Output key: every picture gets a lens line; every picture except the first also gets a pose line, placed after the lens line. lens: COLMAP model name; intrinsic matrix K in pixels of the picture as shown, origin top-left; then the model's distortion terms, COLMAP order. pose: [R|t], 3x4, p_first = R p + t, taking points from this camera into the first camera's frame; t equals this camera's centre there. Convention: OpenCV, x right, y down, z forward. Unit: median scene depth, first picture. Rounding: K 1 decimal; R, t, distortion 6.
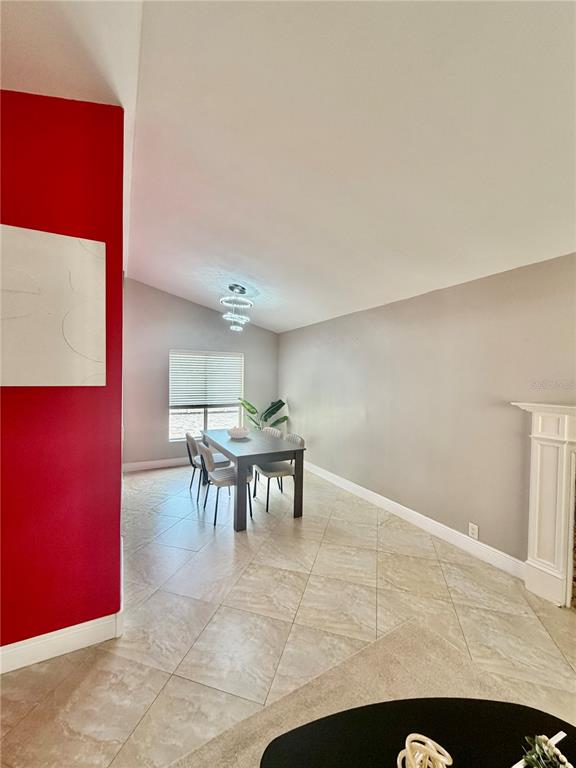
lens RADIAL K [[412.0, 0, 288.0], [0, 412.0, 384.0], [0, 0, 1]] dist [-0.243252, 0.071970]
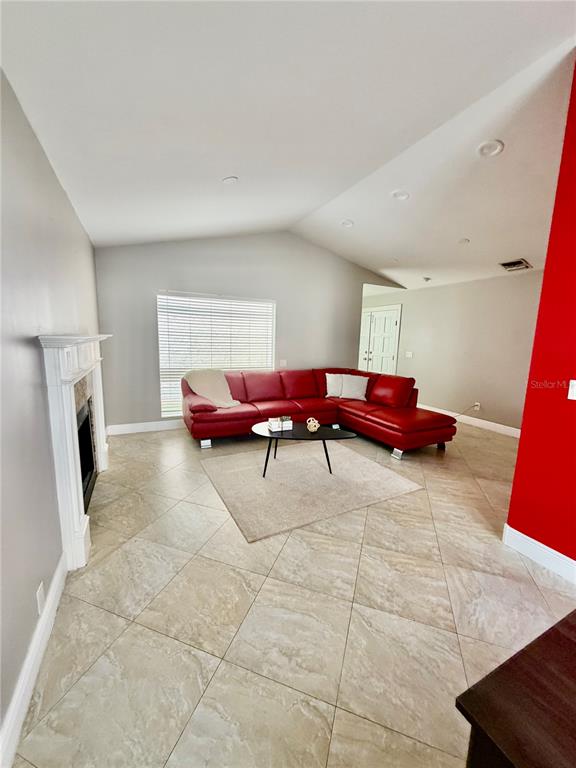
lens RADIAL K [[305.4, 0, 288.0], [0, 305.4, 384.0], [0, 0, 1]] dist [-0.002206, 0.000287]
pose [[-0.995512, -0.044913, 0.083300, 0.158267], [-0.029262, 0.983162, 0.180380, 0.011220], [-0.089999, 0.177133, -0.980063, 1.627546]]
